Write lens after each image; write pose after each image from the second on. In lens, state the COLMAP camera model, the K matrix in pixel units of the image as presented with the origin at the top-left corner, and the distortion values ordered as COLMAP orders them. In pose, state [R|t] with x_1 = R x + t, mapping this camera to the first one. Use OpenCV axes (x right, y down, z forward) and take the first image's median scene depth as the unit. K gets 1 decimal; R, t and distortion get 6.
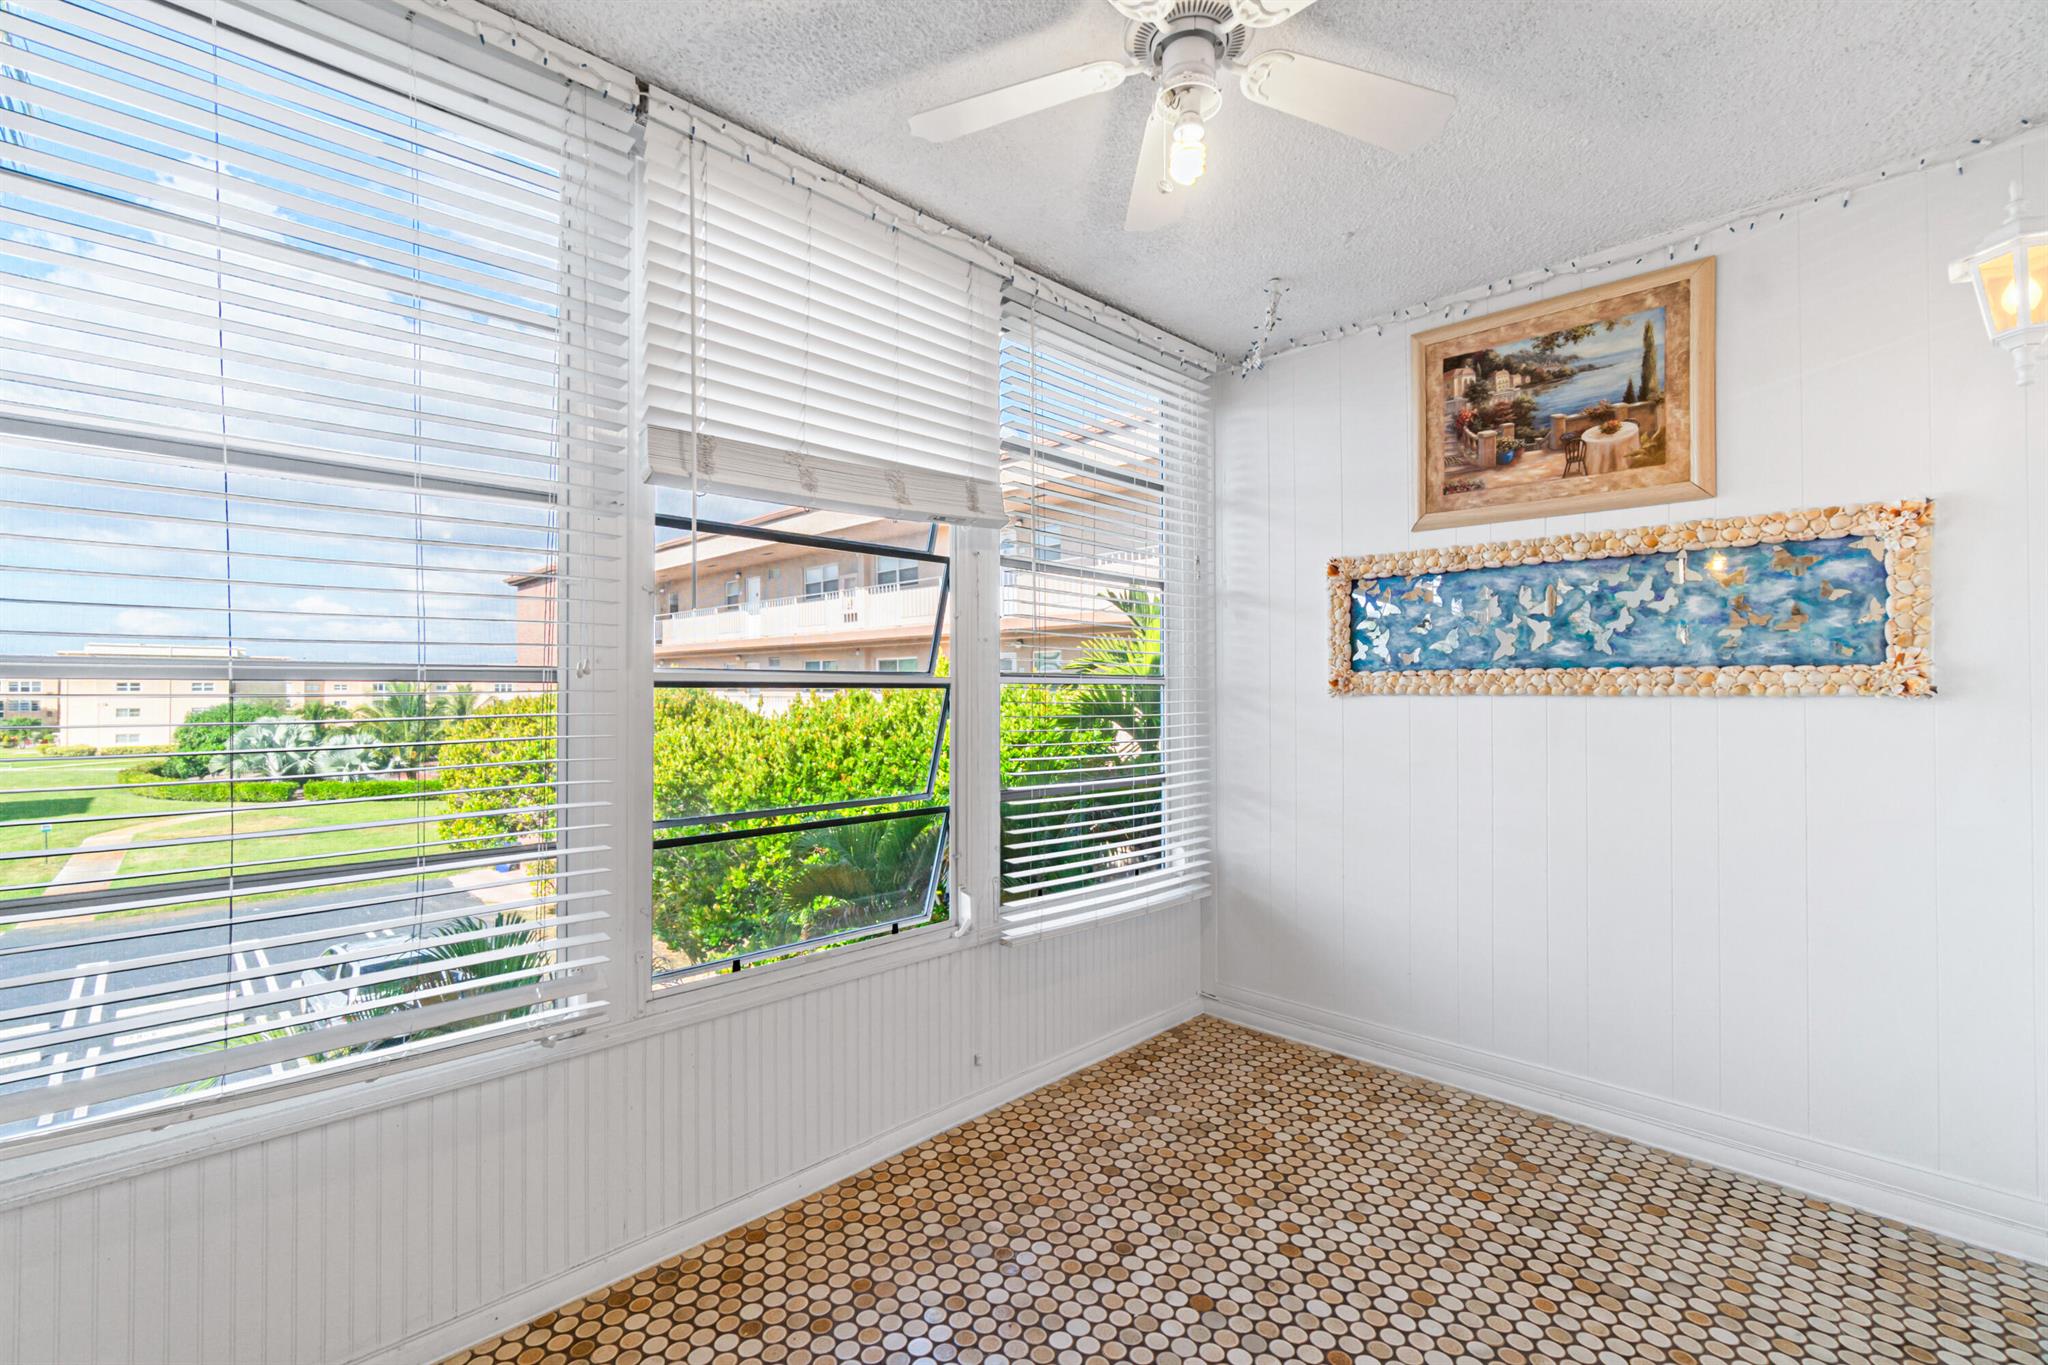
lens RADIAL K [[891.6, 0, 1014.1], [0, 891.6, 683.7], [0, 0, 1]] dist [-0.010323, 0.001926]
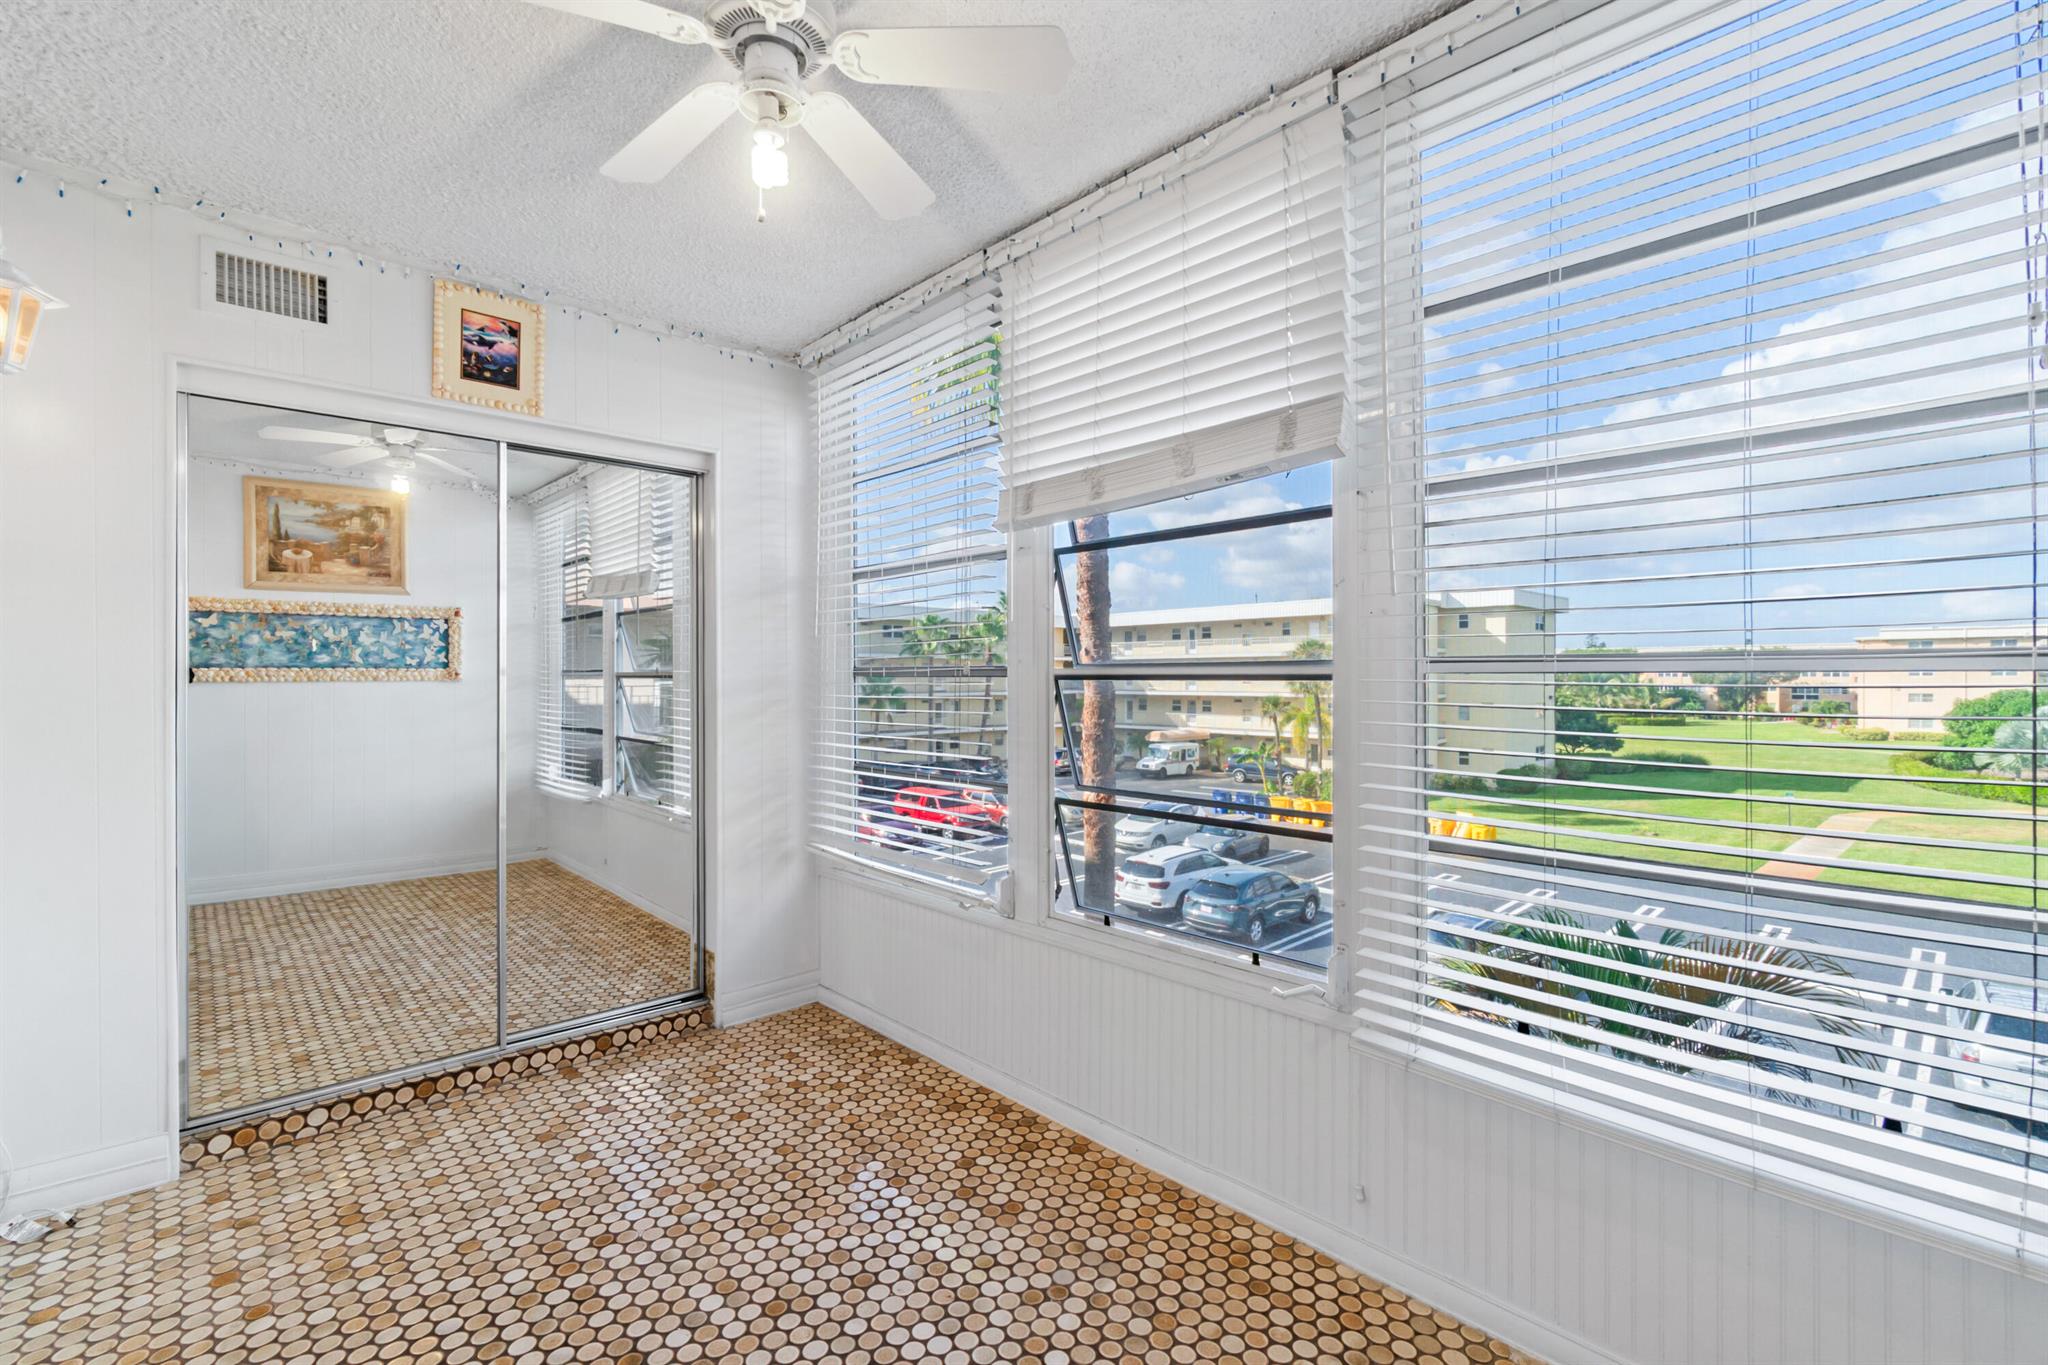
lens RADIAL K [[891.6, 0, 1014.4], [0, 891.6, 681.5], [0, 0, 1]] dist [-0.010323, 0.001926]
pose [[-0.019290, 0.006770, -0.999791, 0.850177], [0.006731, 0.999955, 0.006642, -0.002222], [0.999791, -0.006602, -0.019335, 0.911283]]
